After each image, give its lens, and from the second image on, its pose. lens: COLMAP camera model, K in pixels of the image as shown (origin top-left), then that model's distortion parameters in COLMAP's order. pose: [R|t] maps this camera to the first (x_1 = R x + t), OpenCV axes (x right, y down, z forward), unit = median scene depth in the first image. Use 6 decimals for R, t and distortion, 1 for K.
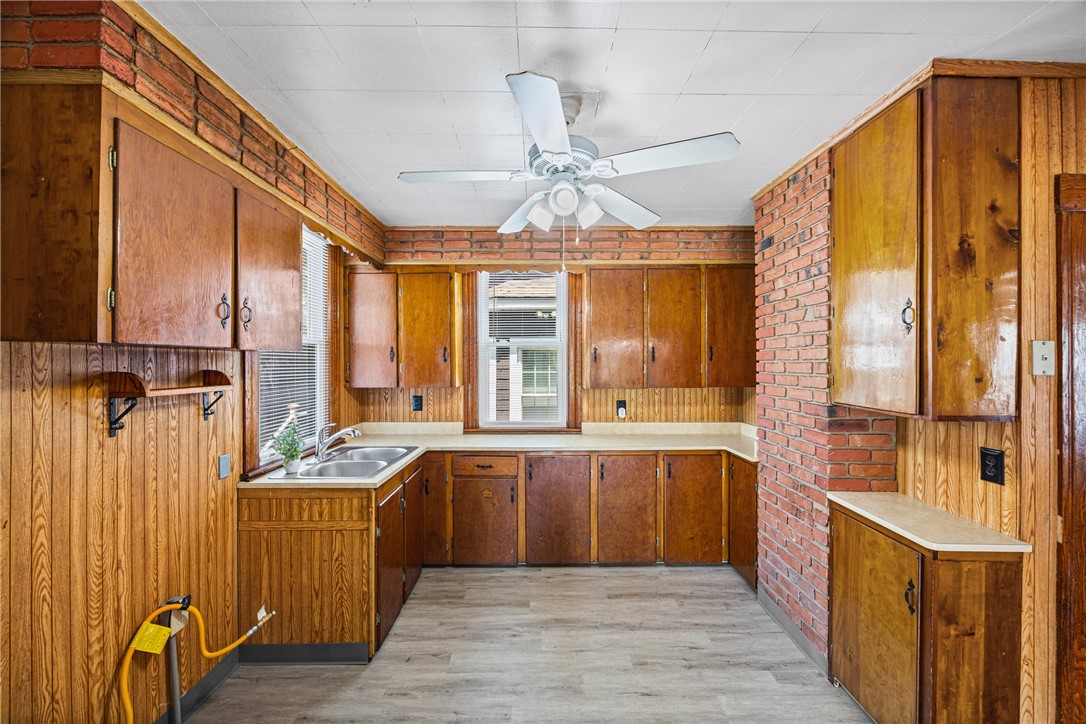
lens RADIAL K [[423.5, 0, 547.4], [0, 423.5, 355.8], [0, 0, 1]] dist [-0.000866, -0.000006]
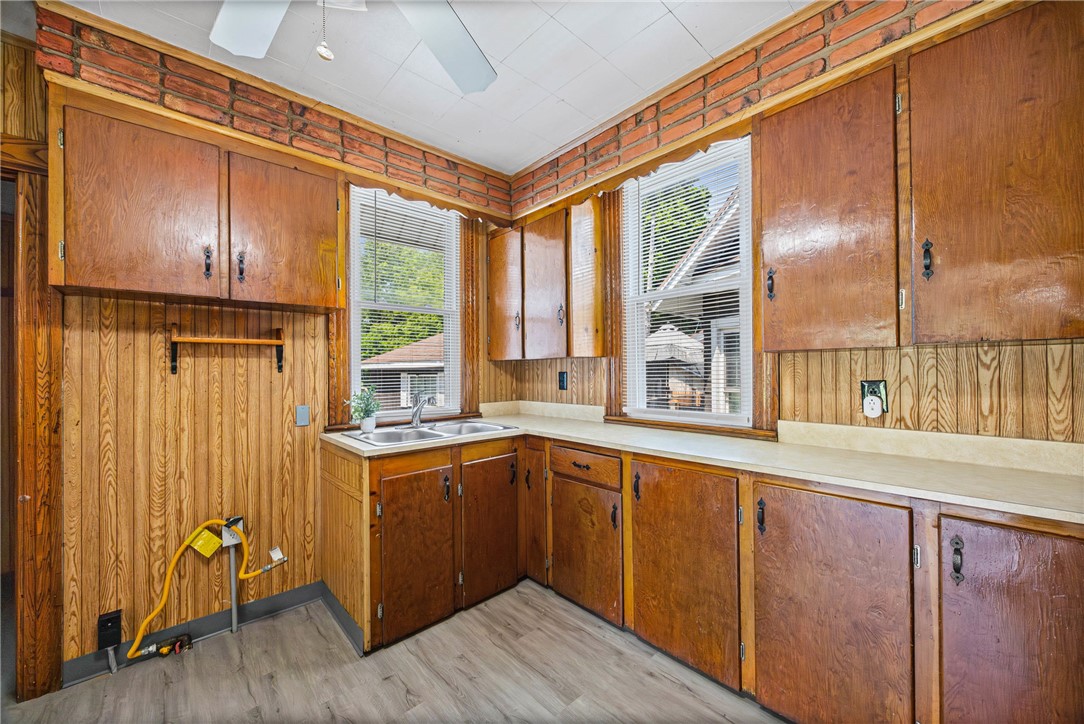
lens RADIAL K [[419.2, 0, 543.1], [0, 419.2, 365.1], [0, 0, 1]] dist [0.000059, -0.000368]
pose [[0.658379, -0.017051, -0.752493, 0.507194], [0.022399, 0.999744, -0.003057, 0.146926], [0.752353, -0.014842, 0.658593, 0.763579]]
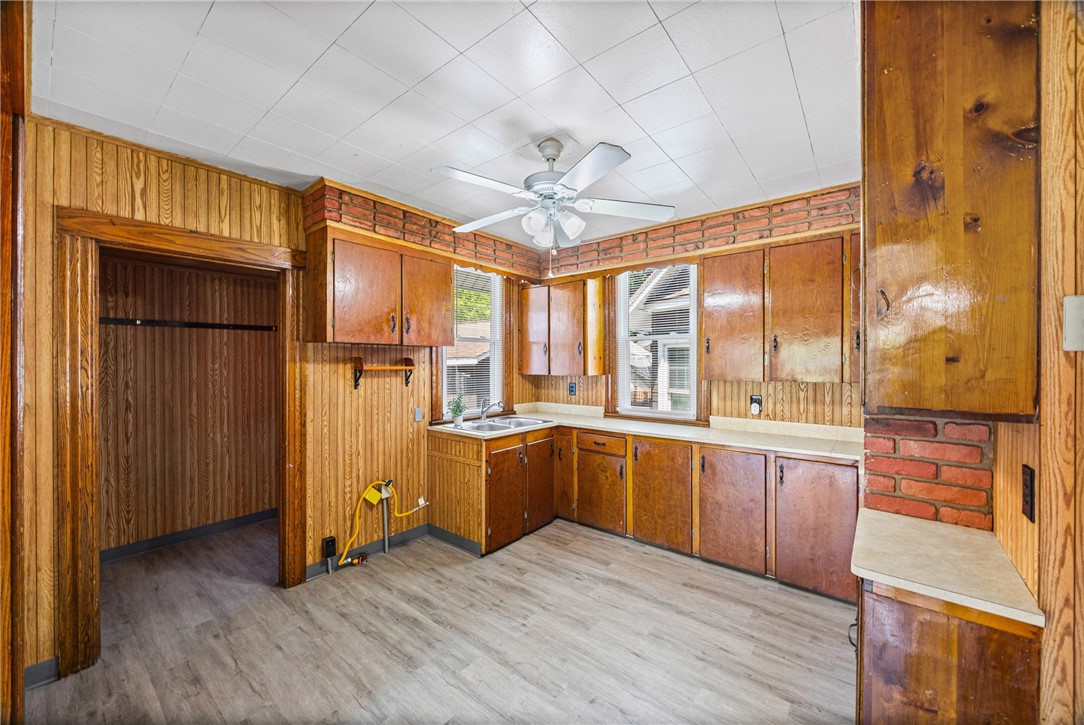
lens RADIAL K [[422.5, 0, 543.1], [0, 422.5, 354.9], [0, 0, 1]] dist [-0.002119, 0.000047]
pose [[0.766375, -0.011255, -0.642295, 0.733303], [0.008807, 0.999937, -0.007014, 0.037307], [0.642333, -0.000282, 0.766425, 0.017981]]
